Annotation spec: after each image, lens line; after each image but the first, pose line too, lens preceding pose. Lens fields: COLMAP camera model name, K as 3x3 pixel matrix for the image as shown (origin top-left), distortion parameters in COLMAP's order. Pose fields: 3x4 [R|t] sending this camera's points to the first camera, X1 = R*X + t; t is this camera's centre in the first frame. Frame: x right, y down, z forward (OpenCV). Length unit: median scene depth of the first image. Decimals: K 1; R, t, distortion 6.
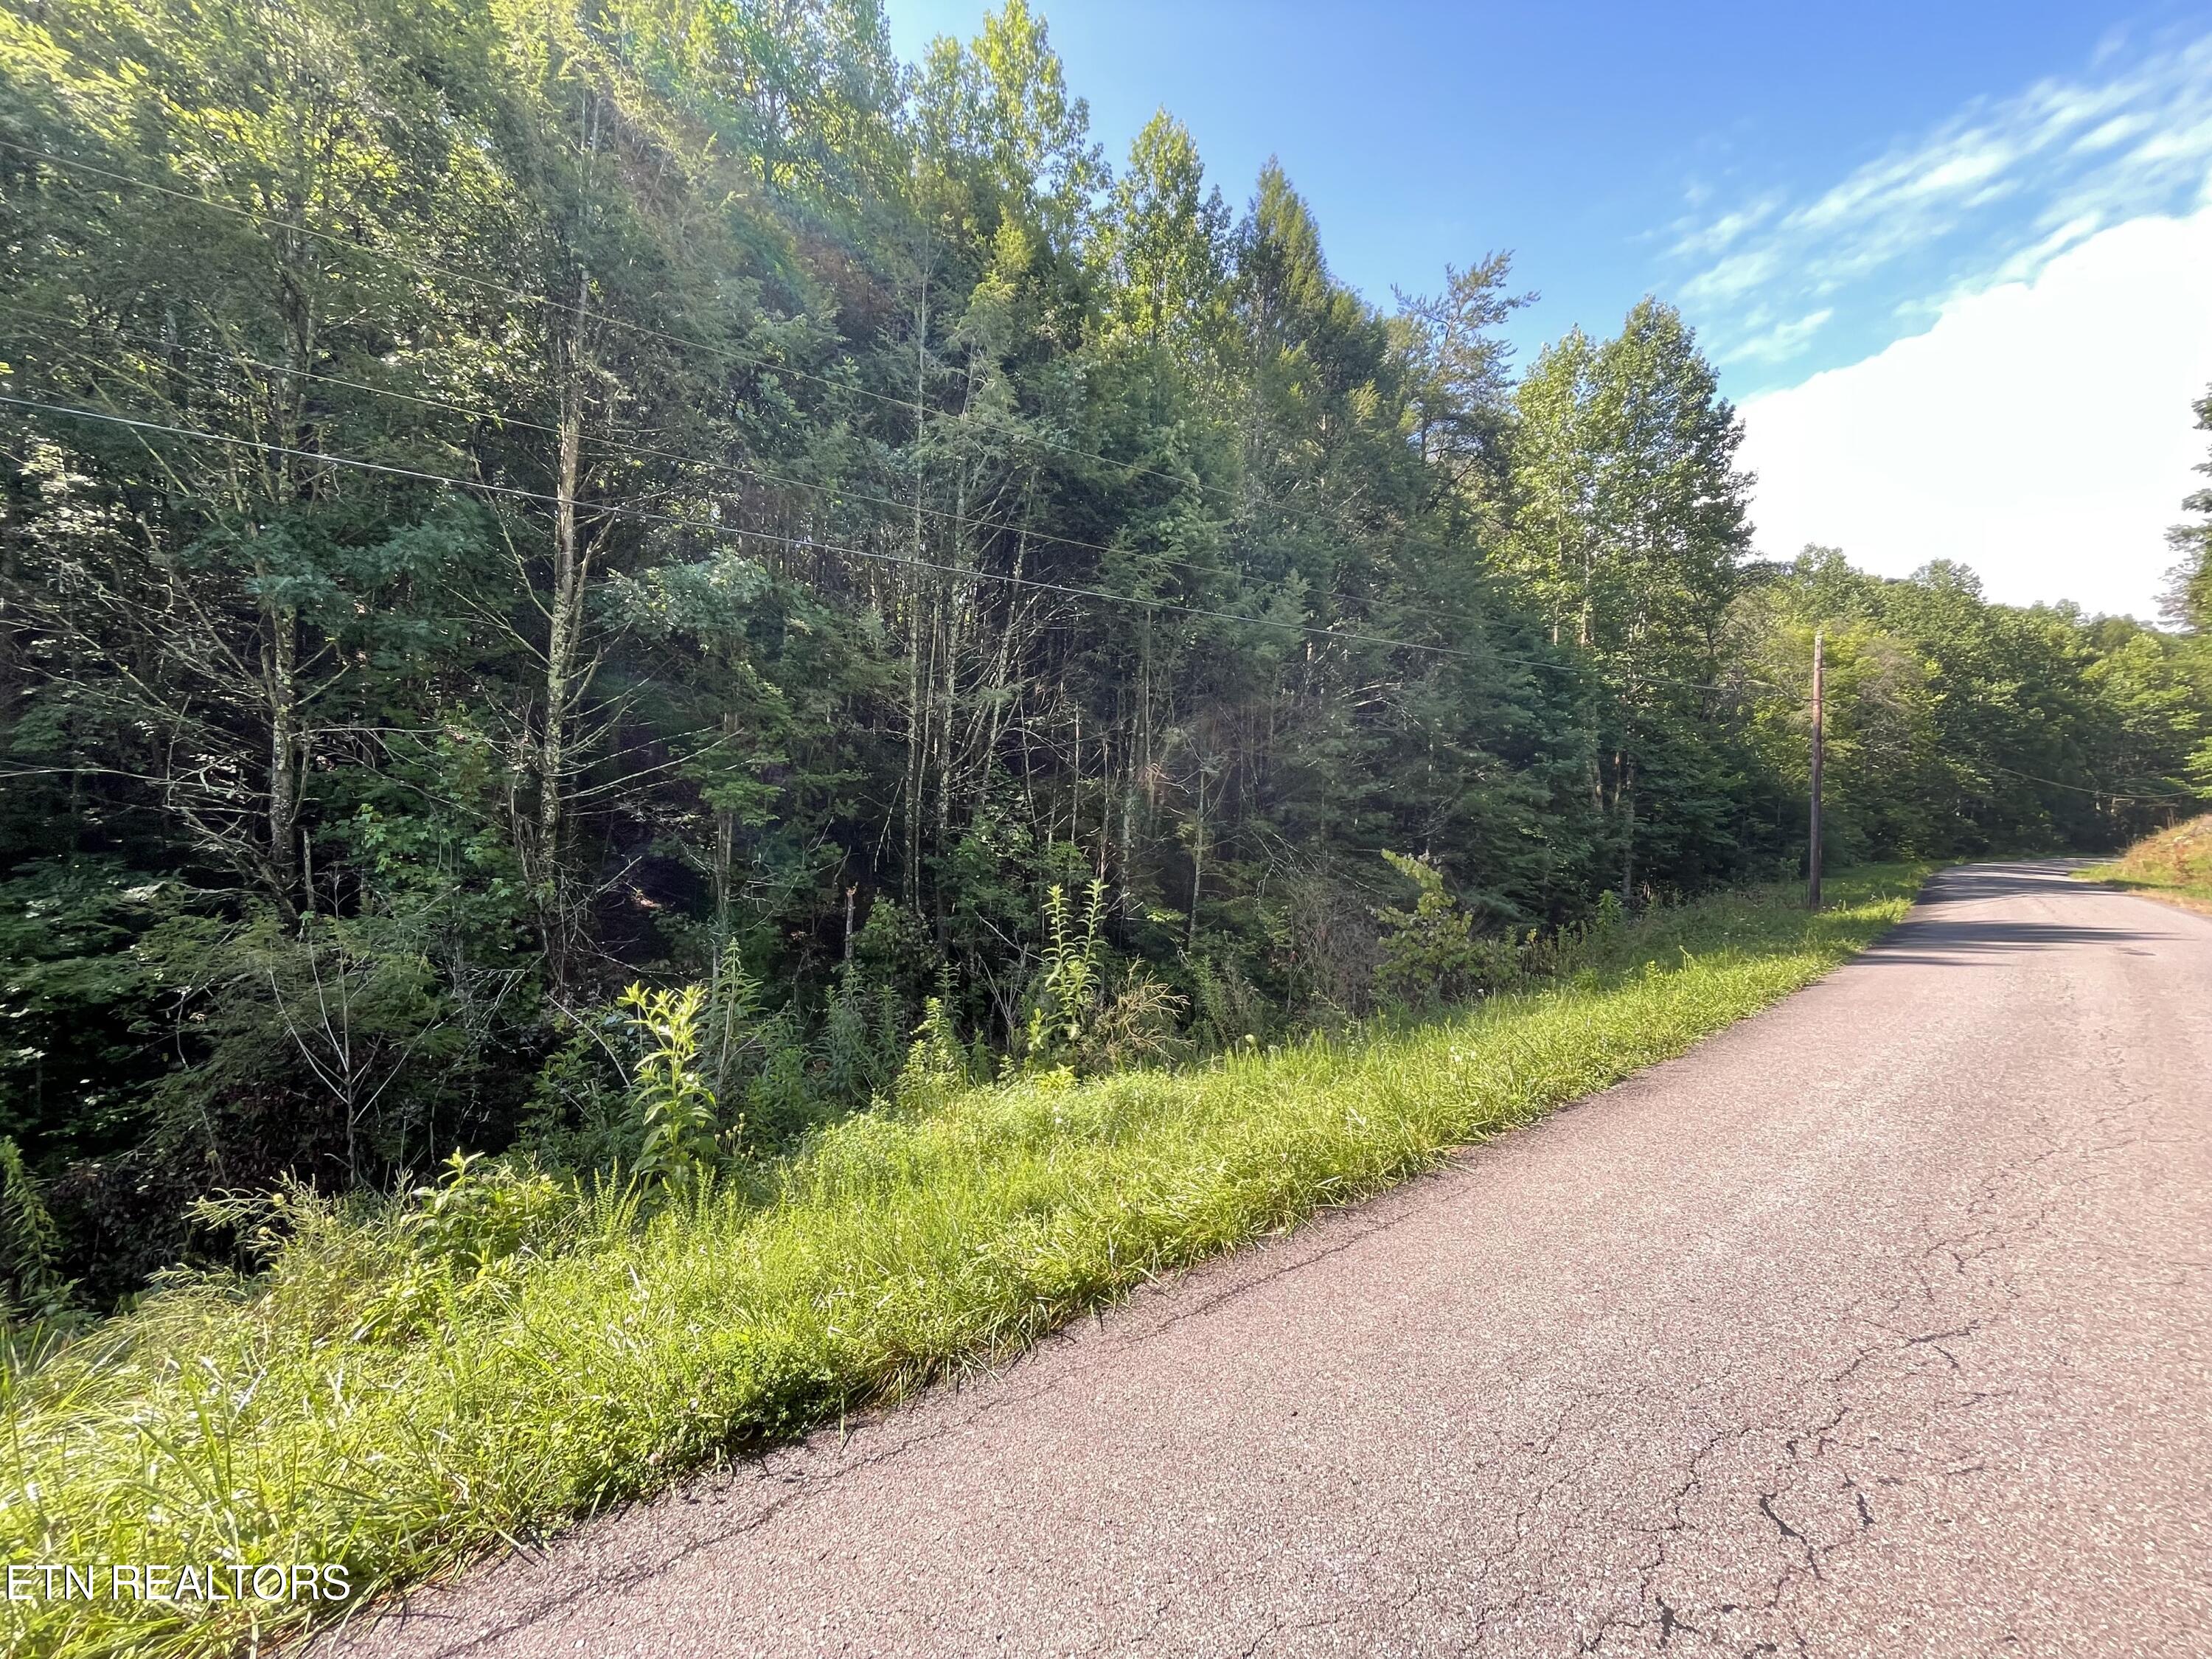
lens RADIAL K [[900.4, 0, 1092.4], [0, 900.4, 818.8], [0, 0, 1]] dist [-0.004067, 0.001509]
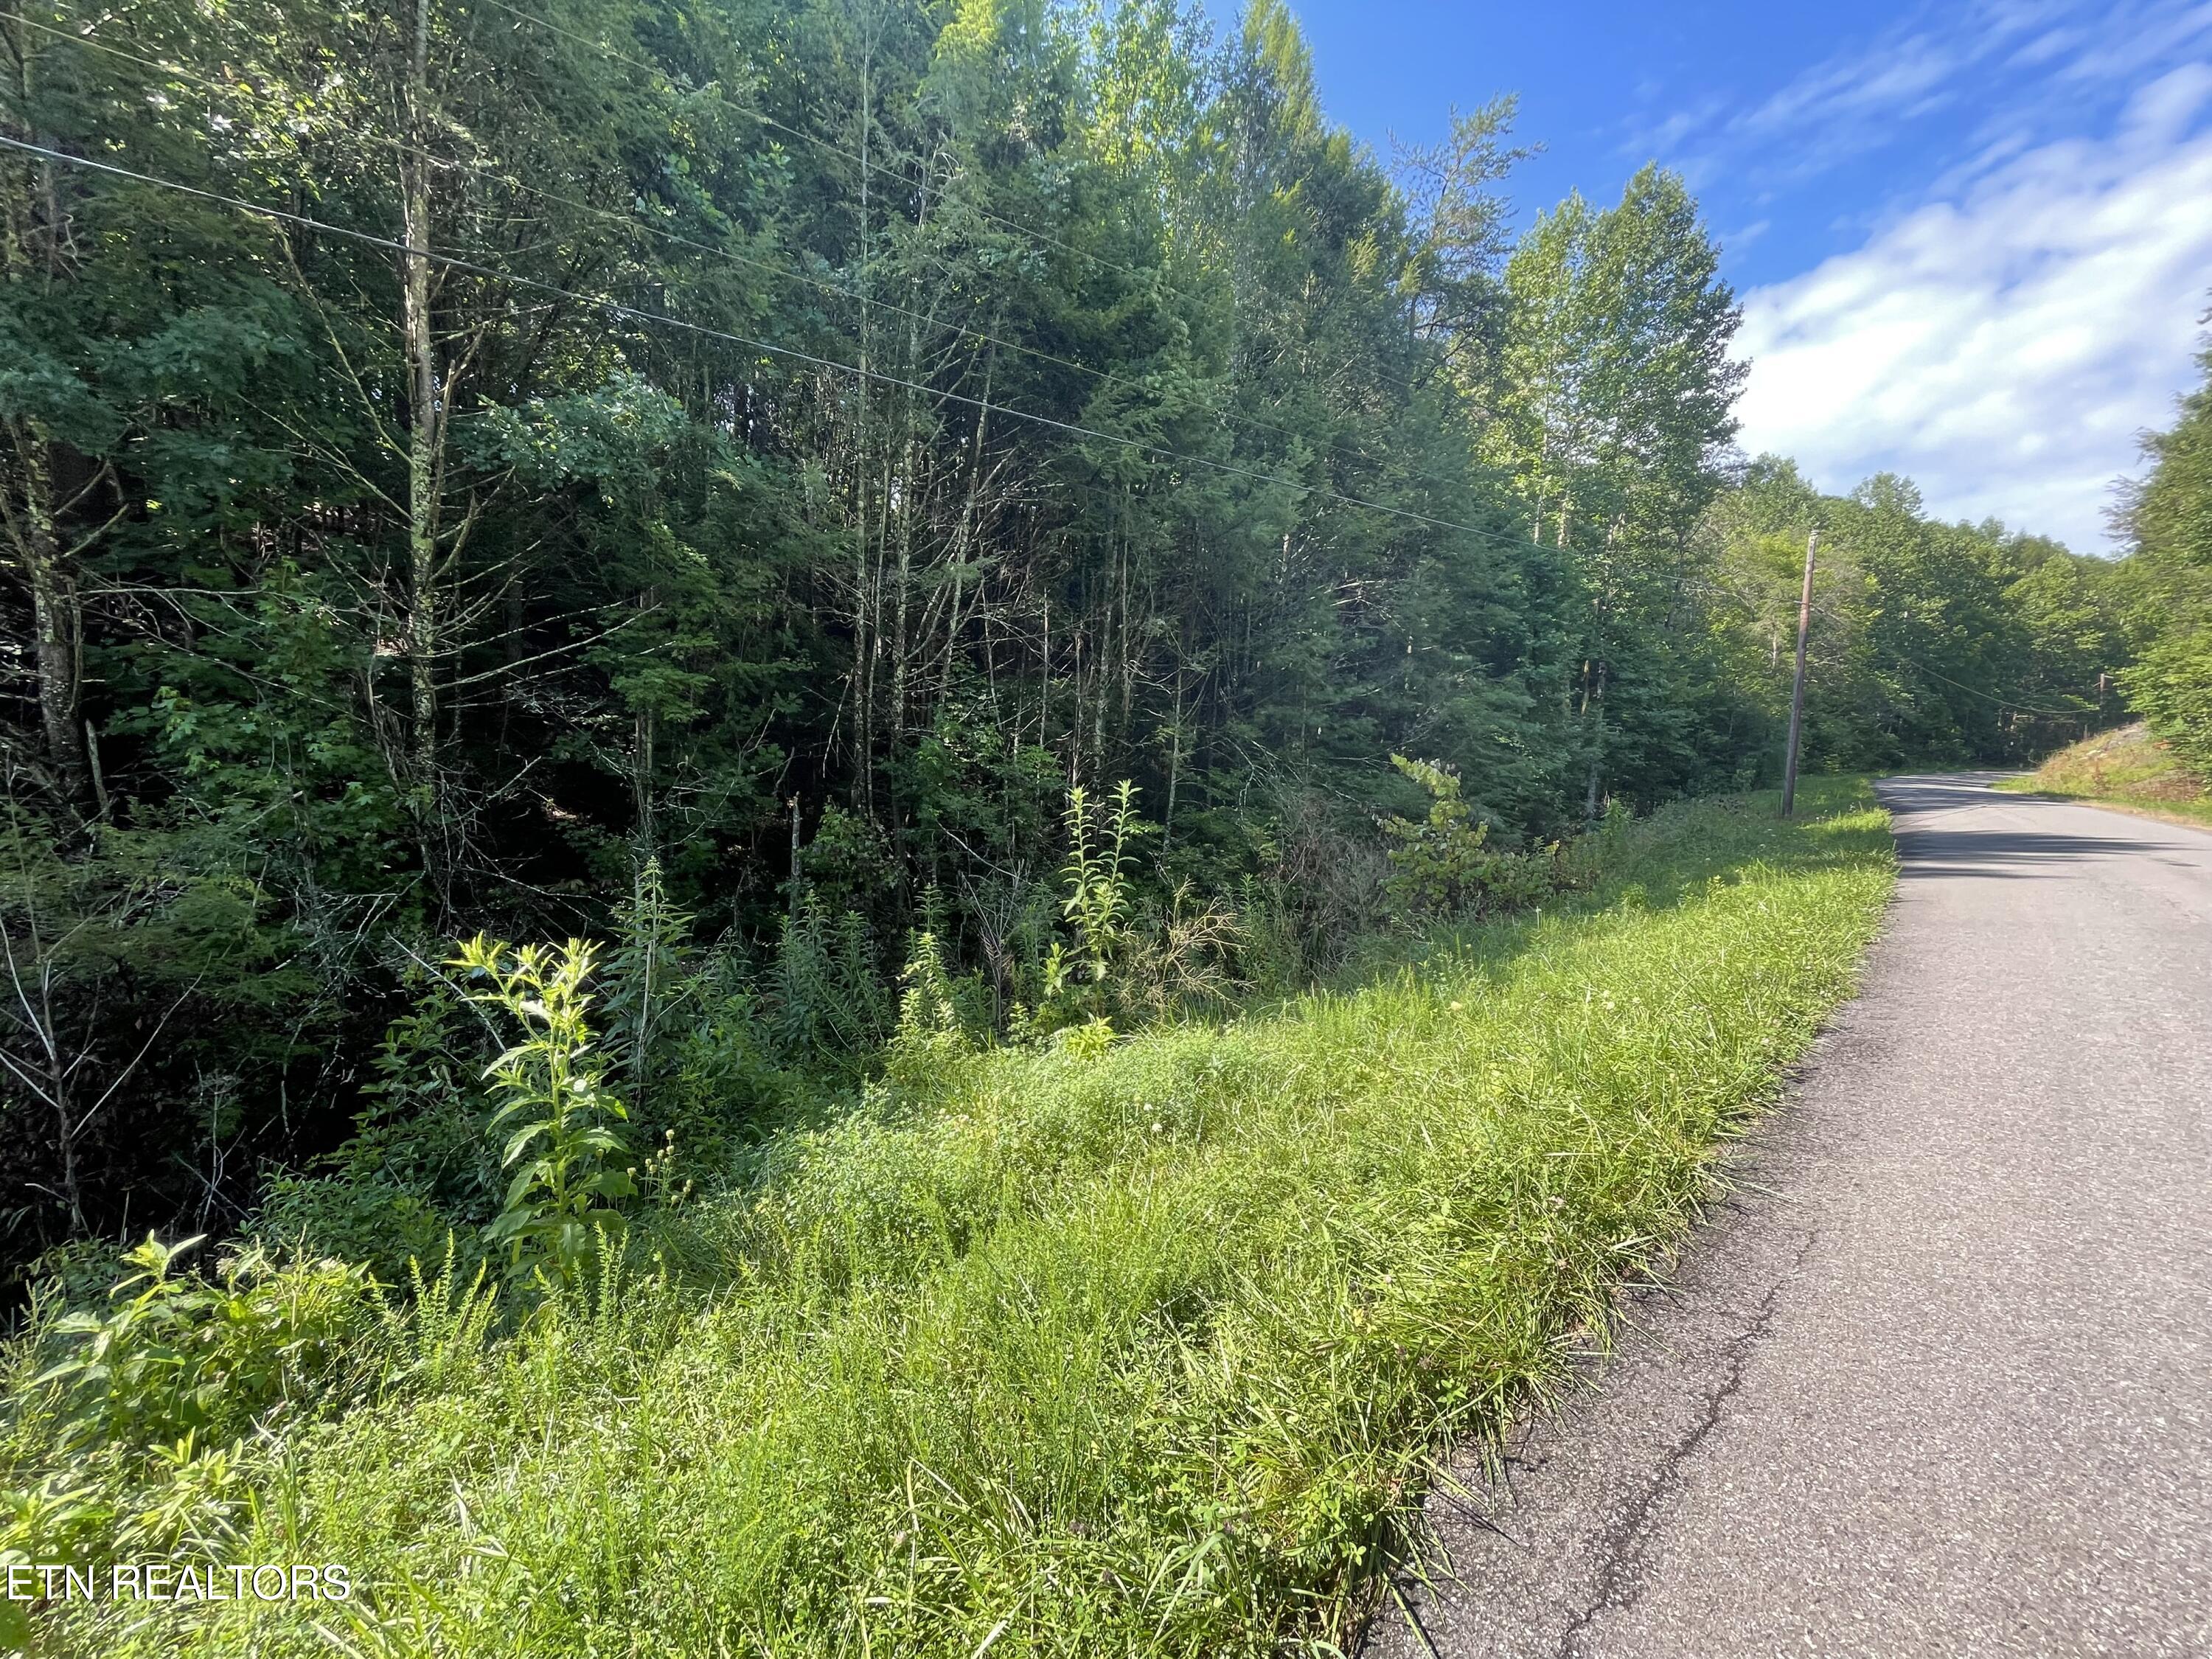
lens RADIAL K [[900.4, 0, 1090.7], [0, 900.4, 820.8], [0, 0, 1]] dist [-0.004067, 0.001509]
pose [[0.997838, -0.001676, 0.065696, -0.041985], [-0.004799, 0.995148, 0.098270, 0.013876], [-0.065542, -0.098373, 0.992989, 0.116274]]
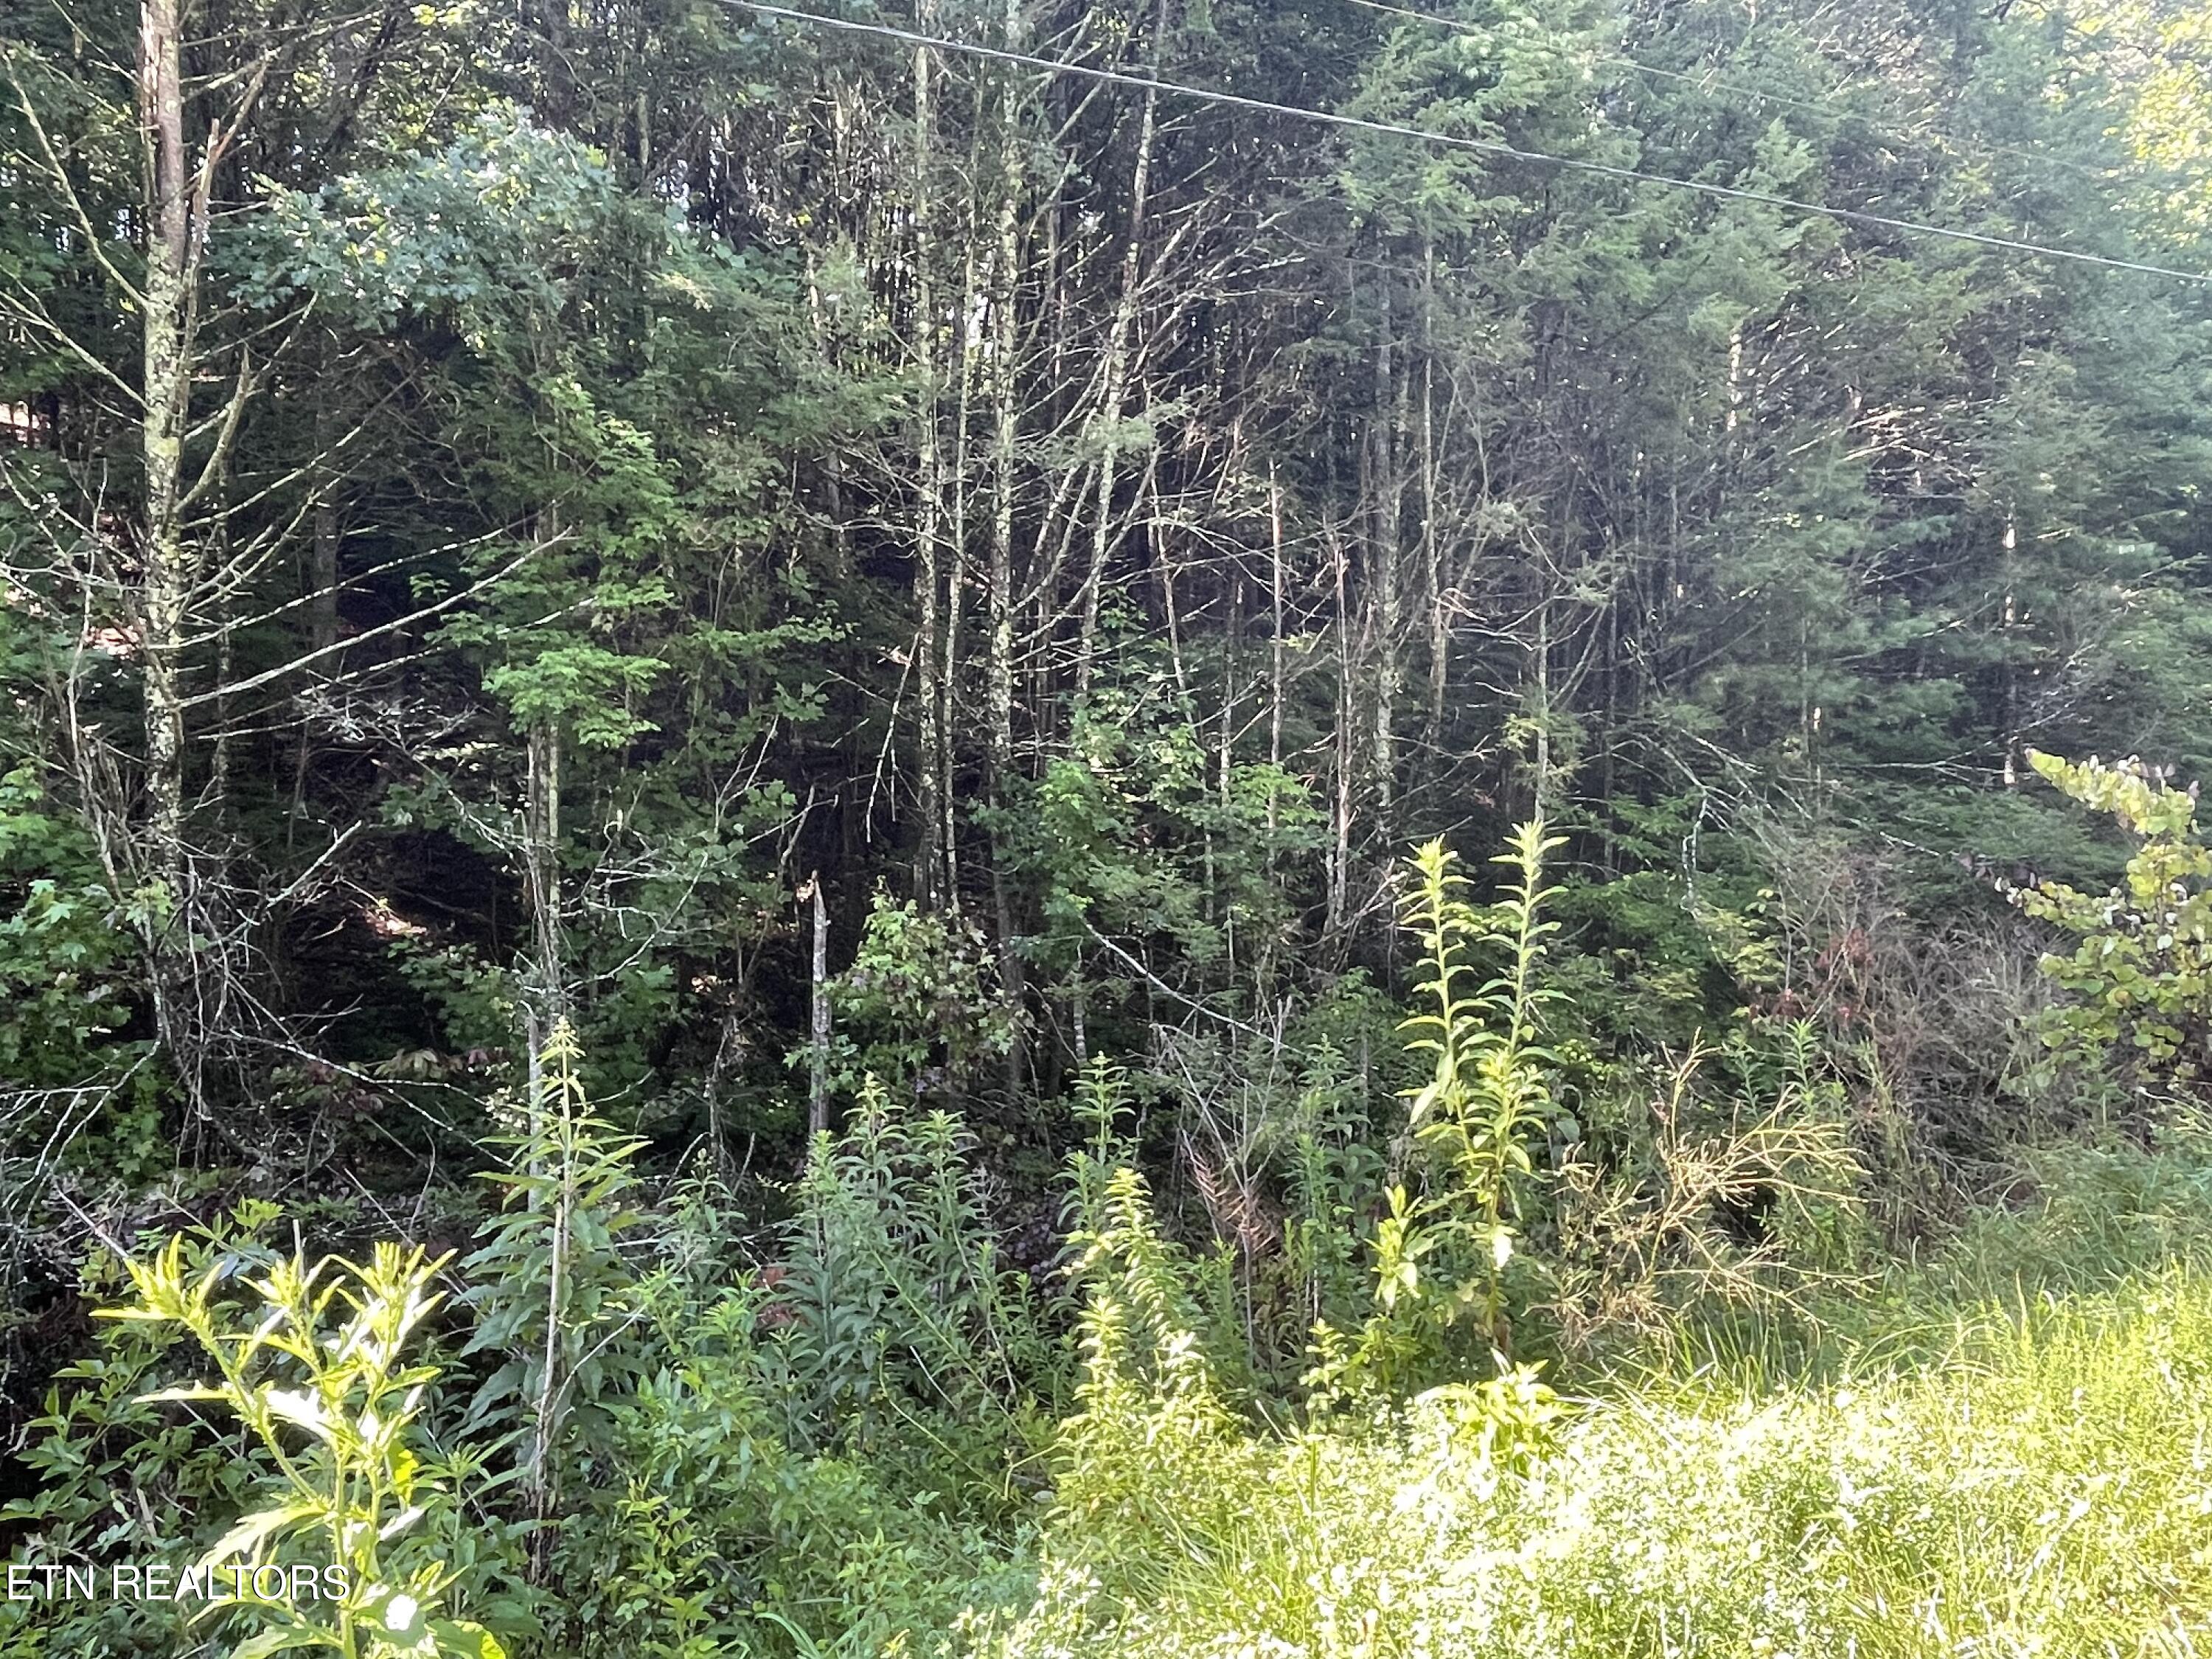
lens RADIAL K [[1681.3, 0, 1084.8], [0, 1681.3, 793.8], [0, 0, 1]] dist [0.022477, -0.025521]
pose [[0.995922, -0.036850, -0.082348, -0.063436], [0.039144, 0.998884, 0.026417, 0.016633], [0.081283, -0.029533, 0.996253, 0.167137]]
